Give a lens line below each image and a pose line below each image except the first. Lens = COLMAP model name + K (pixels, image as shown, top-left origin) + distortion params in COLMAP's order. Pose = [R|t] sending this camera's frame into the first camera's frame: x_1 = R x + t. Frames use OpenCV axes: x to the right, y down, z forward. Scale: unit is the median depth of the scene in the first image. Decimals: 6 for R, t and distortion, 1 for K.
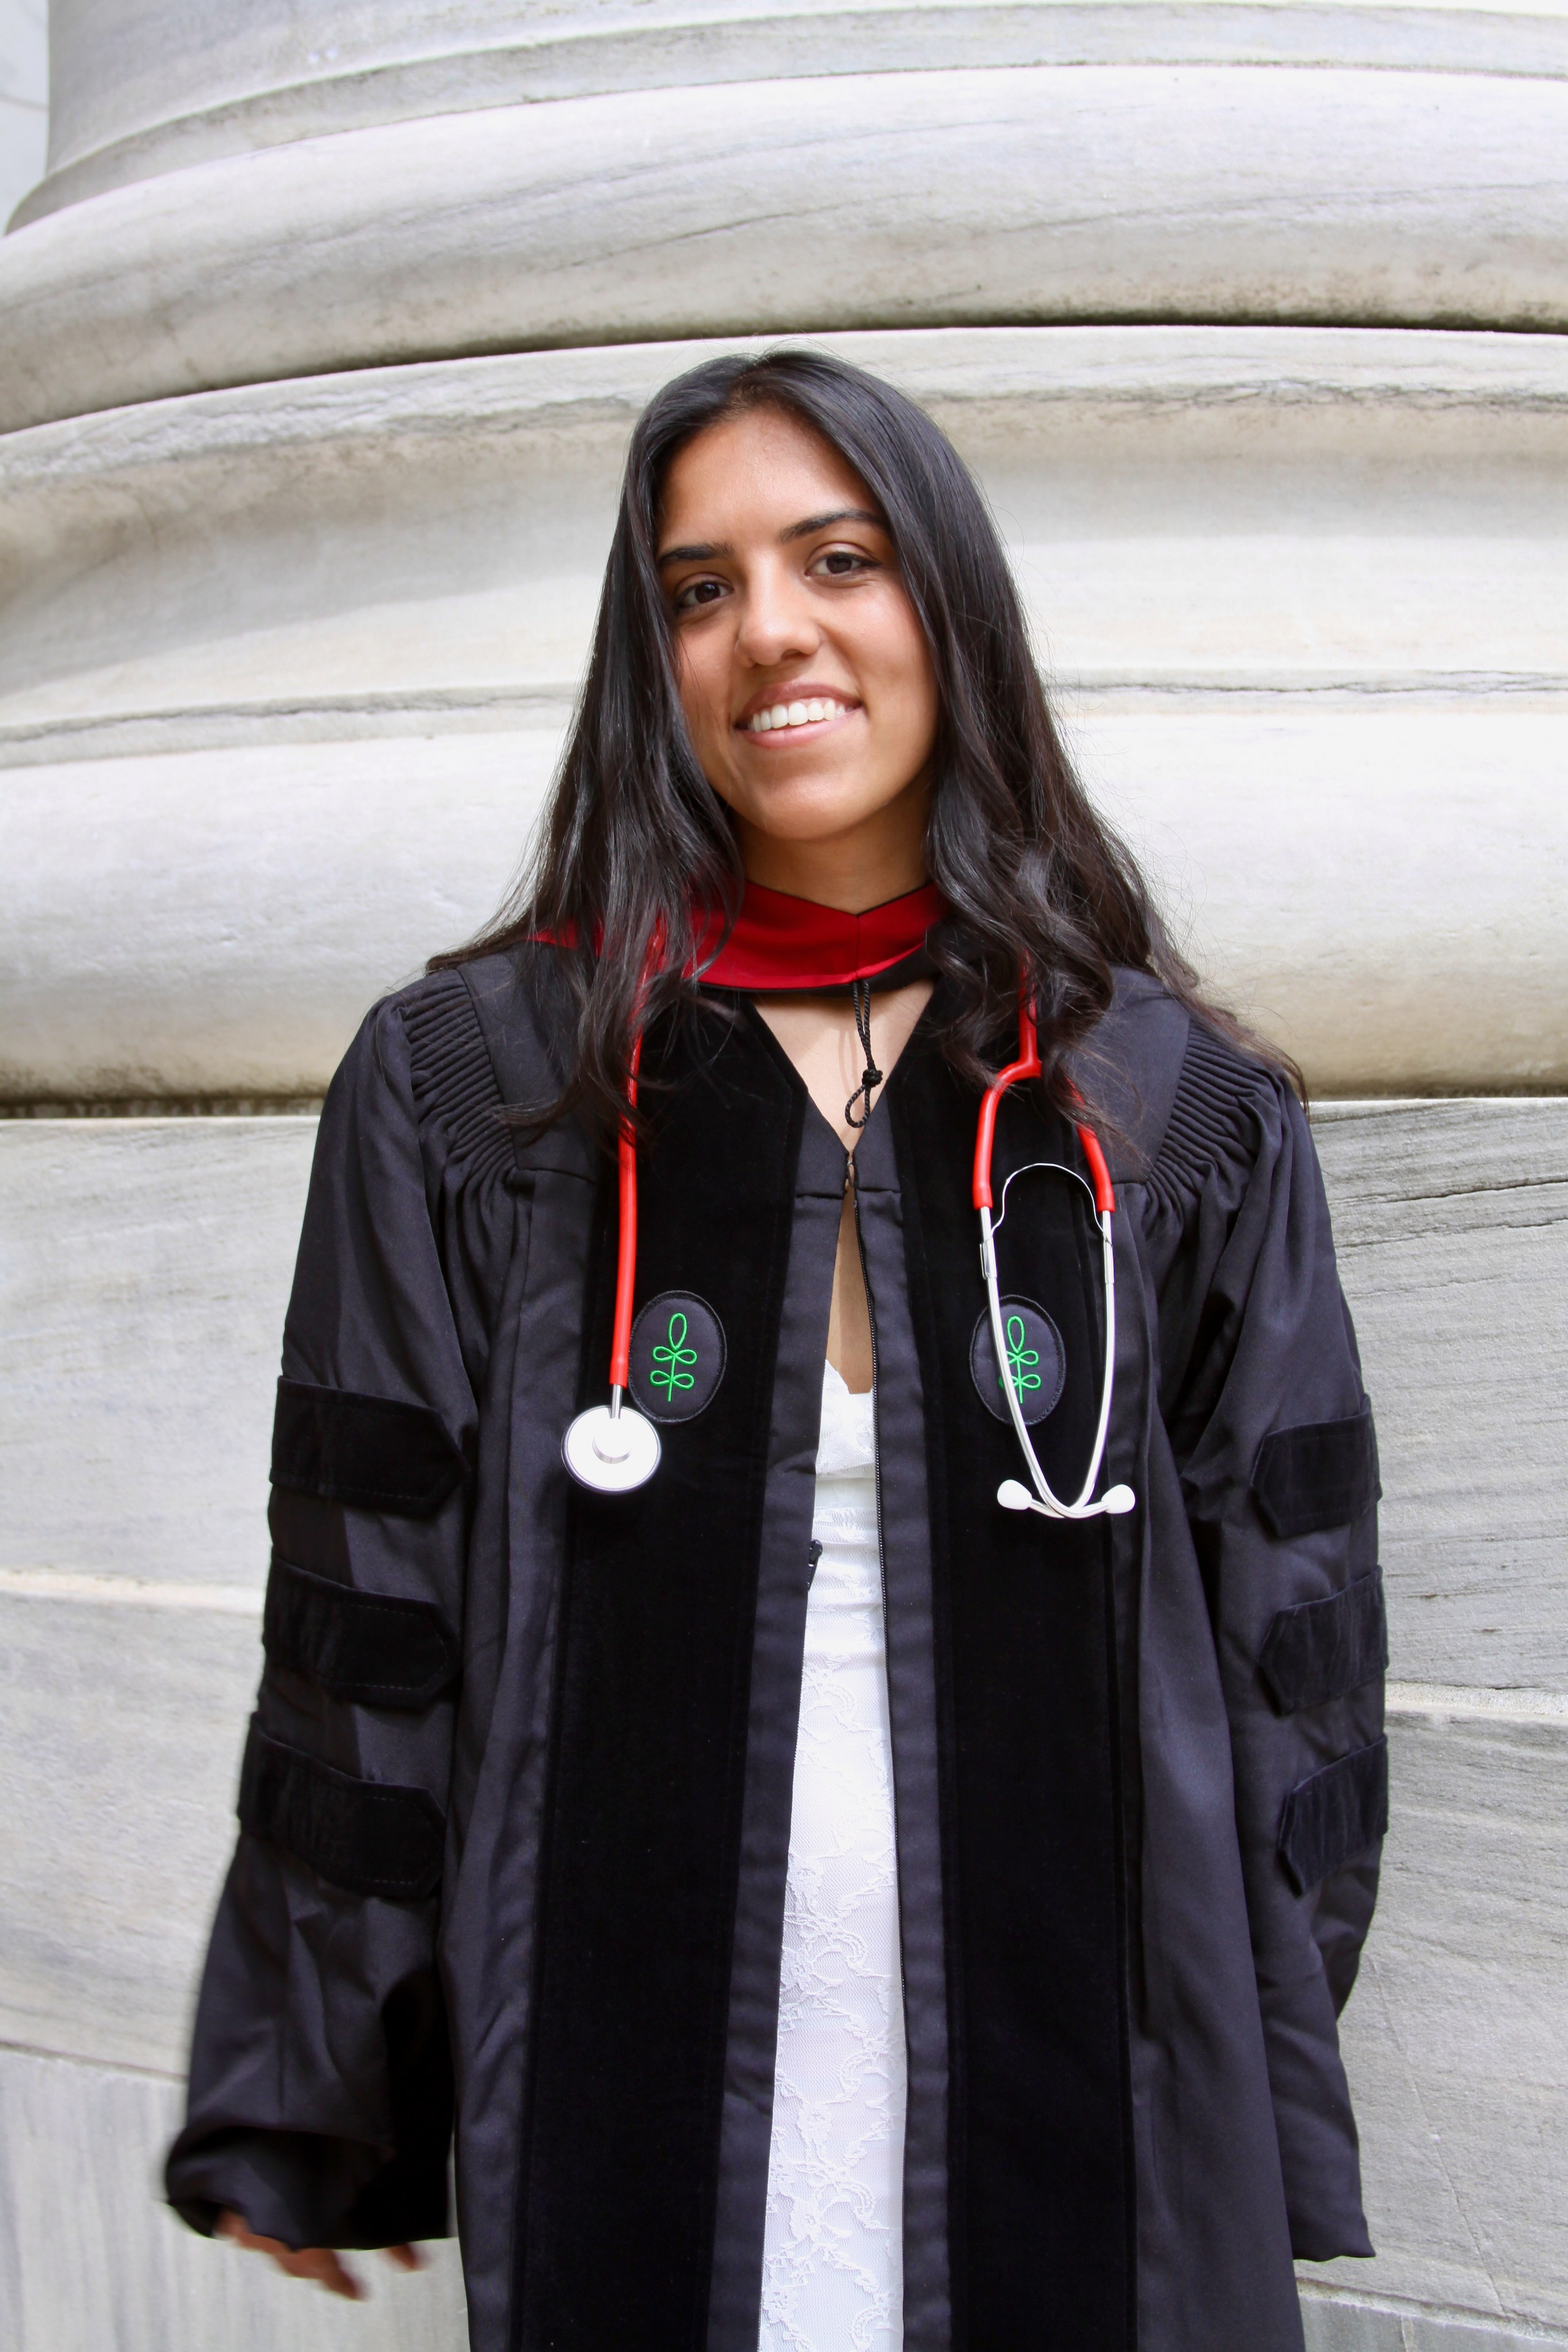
lens RADIAL K [[4497.3, 0, 736.3], [0, 4497.3, 1175.4], [0, 0, 1]] dist [-0.012728, 0.067958]
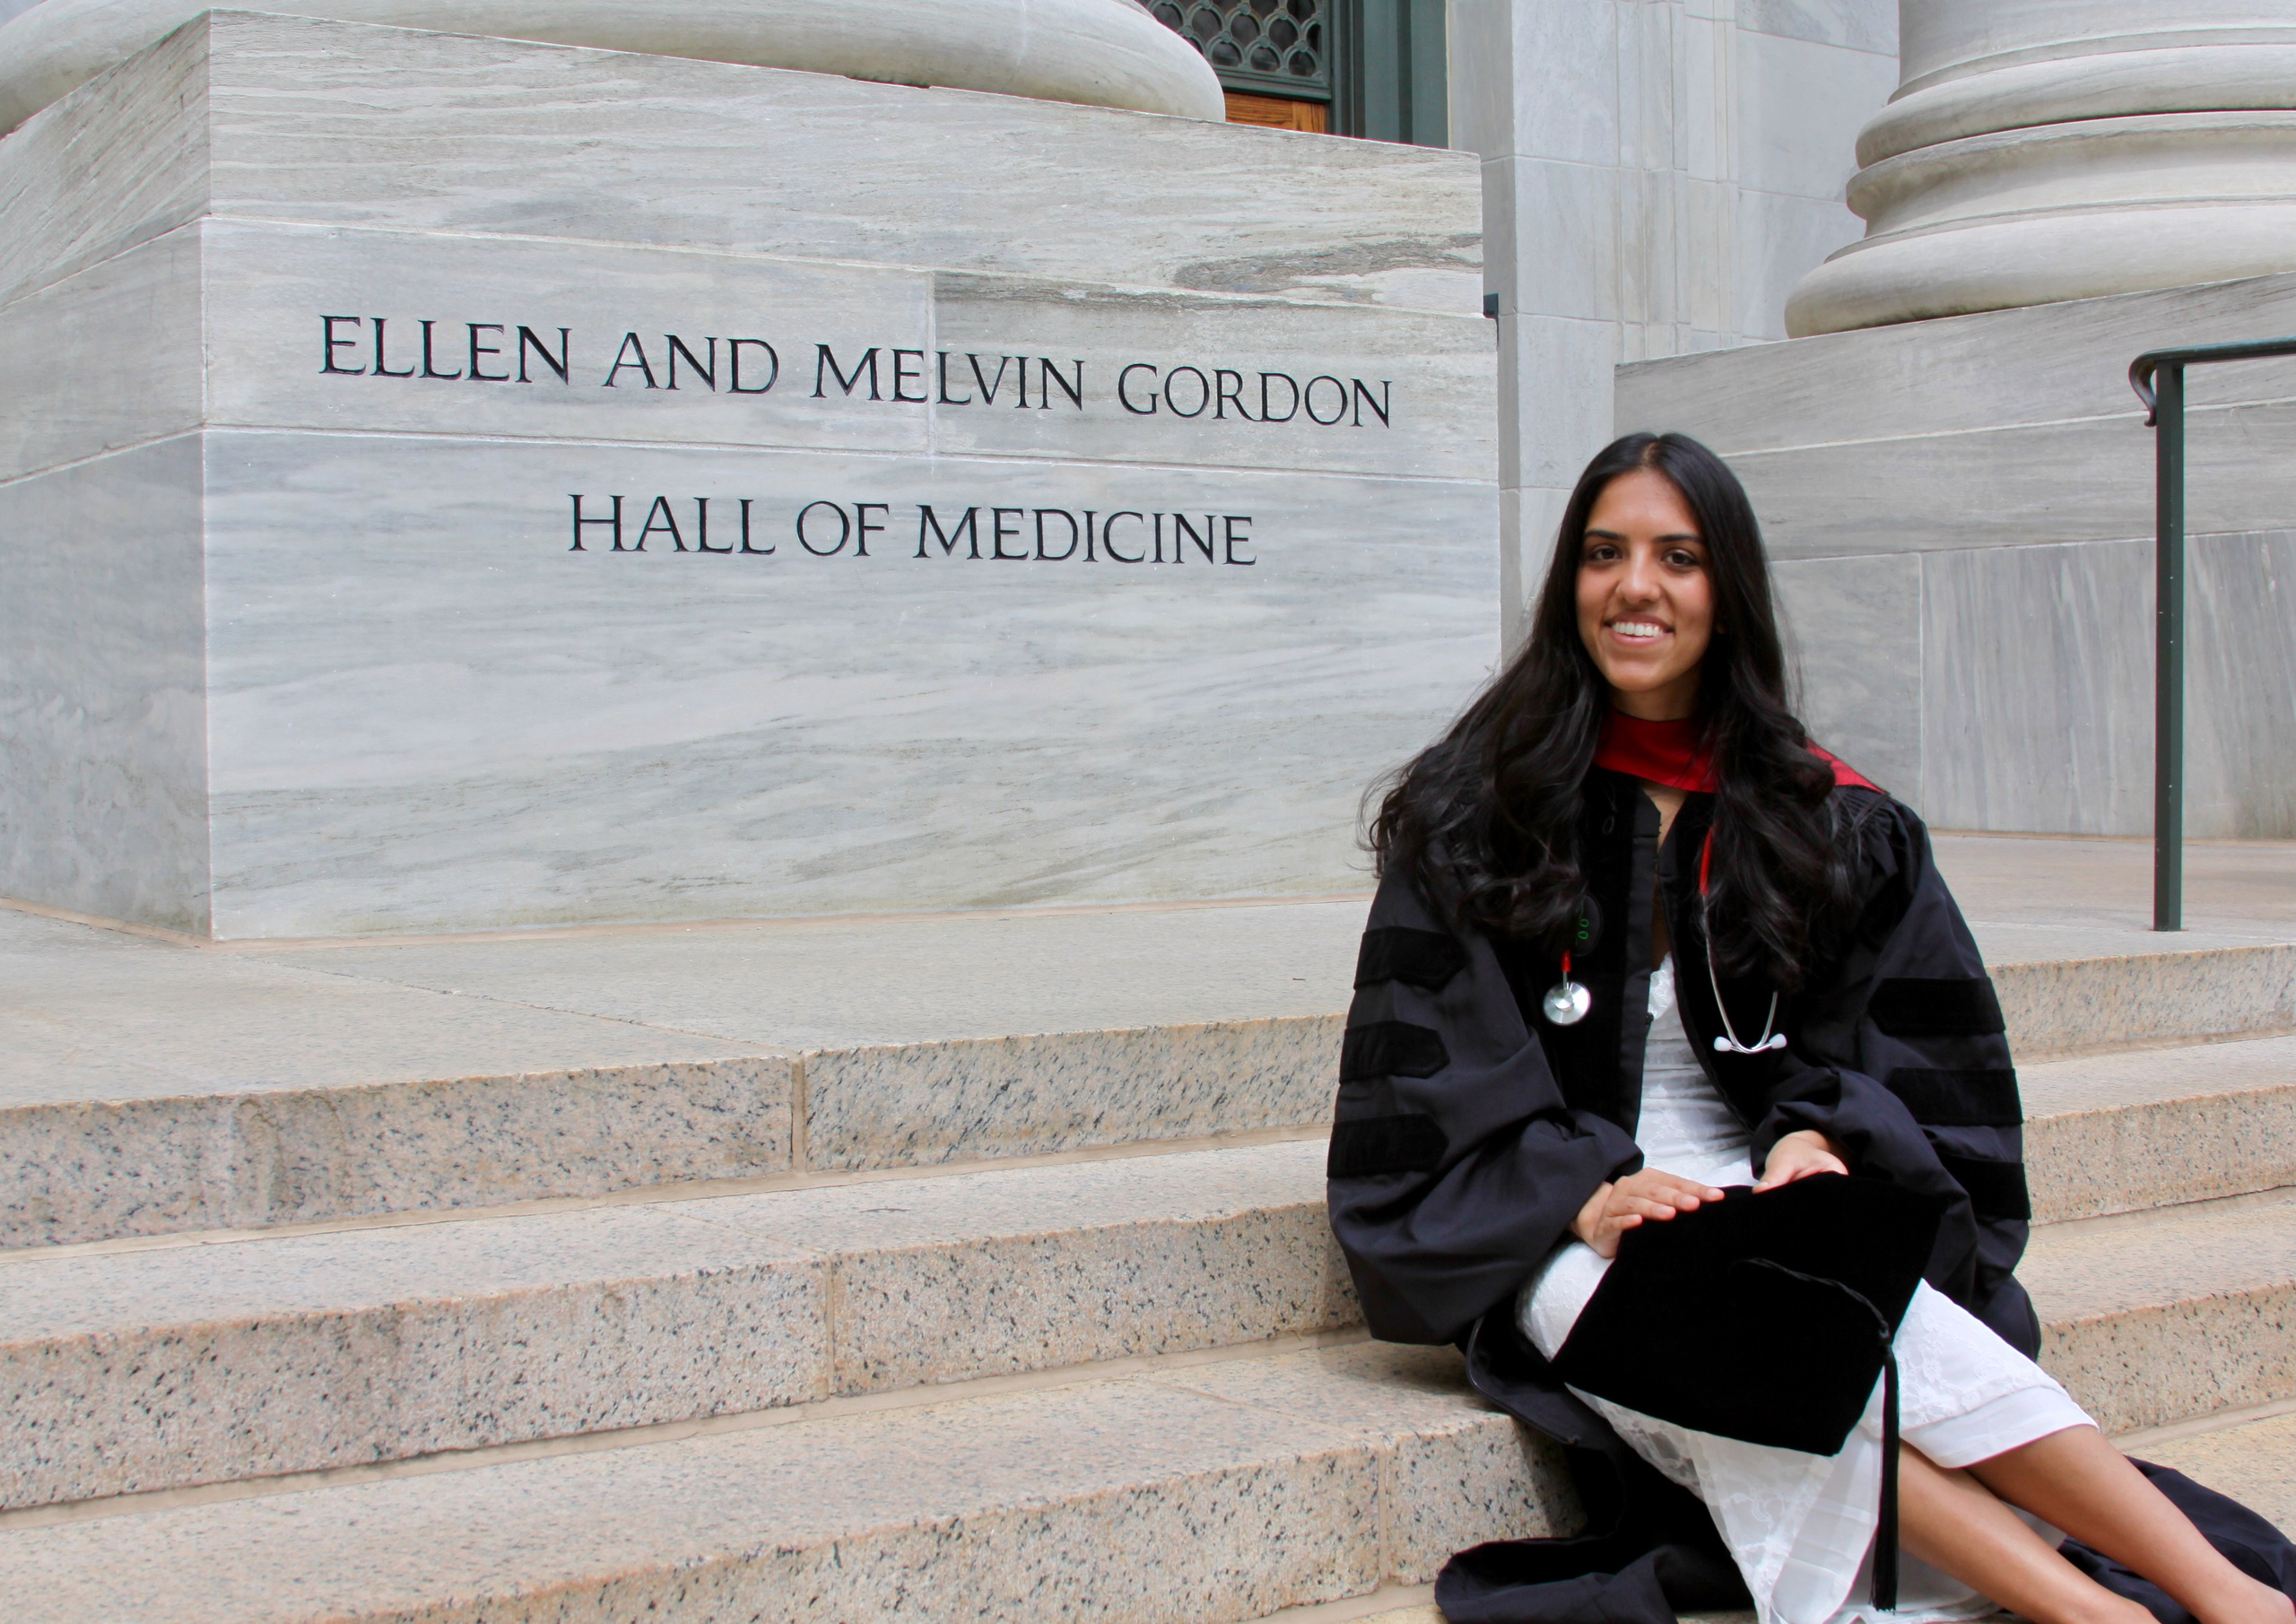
lens RADIAL K [[3224.1, 0, 1186.0], [0, 3224.1, 872.0], [0, 0, 1]] dist [-0.160893, 0.100425]
pose [[0.964792, 0.009399, -0.262845, -0.049656], [0.001177, 0.999197, 0.040052, 0.366434], [0.263010, -0.038951, 0.964006, -1.929093]]
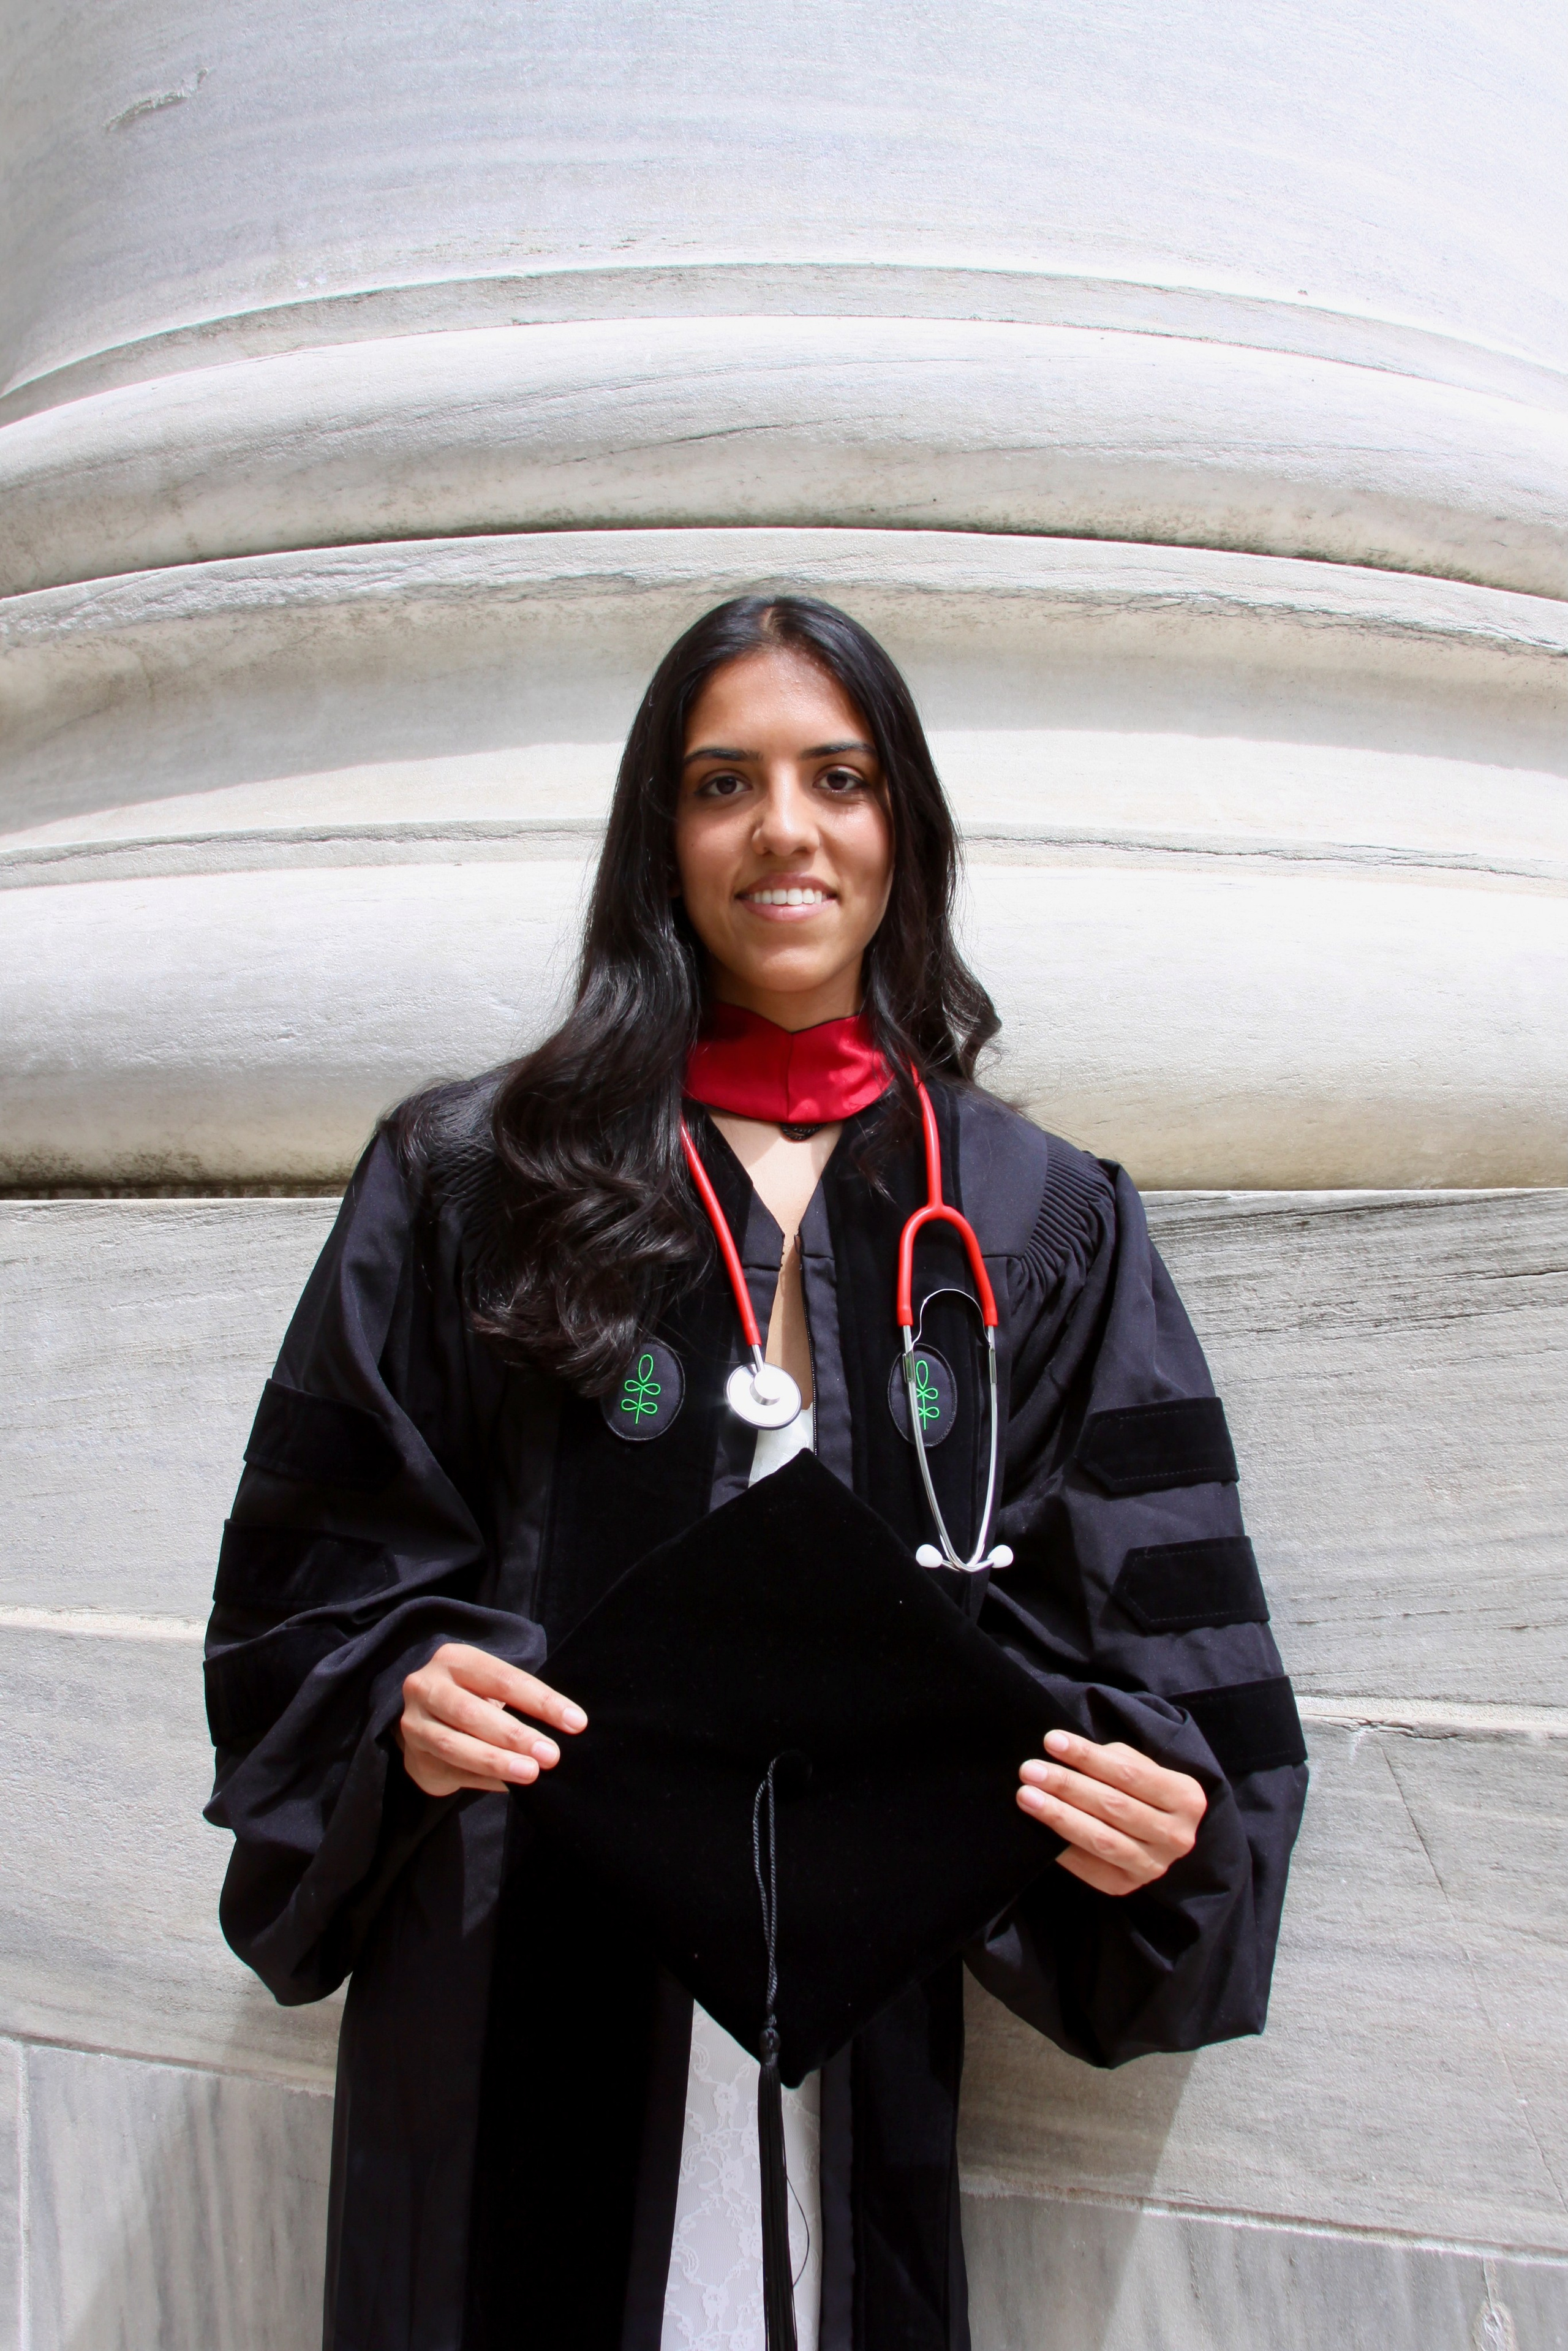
lens RADIAL K [[3418.1, 0, 788.4], [0, 3418.1, 1319.2], [0, 0, 1]] dist [-0.158770, 0.089639]
pose [[0.979425, 0.019129, 0.200900, -0.154423], [-0.018091, 0.999812, -0.007002, 0.019710], [-0.200996, 0.003223, 0.979587, 0.156743]]
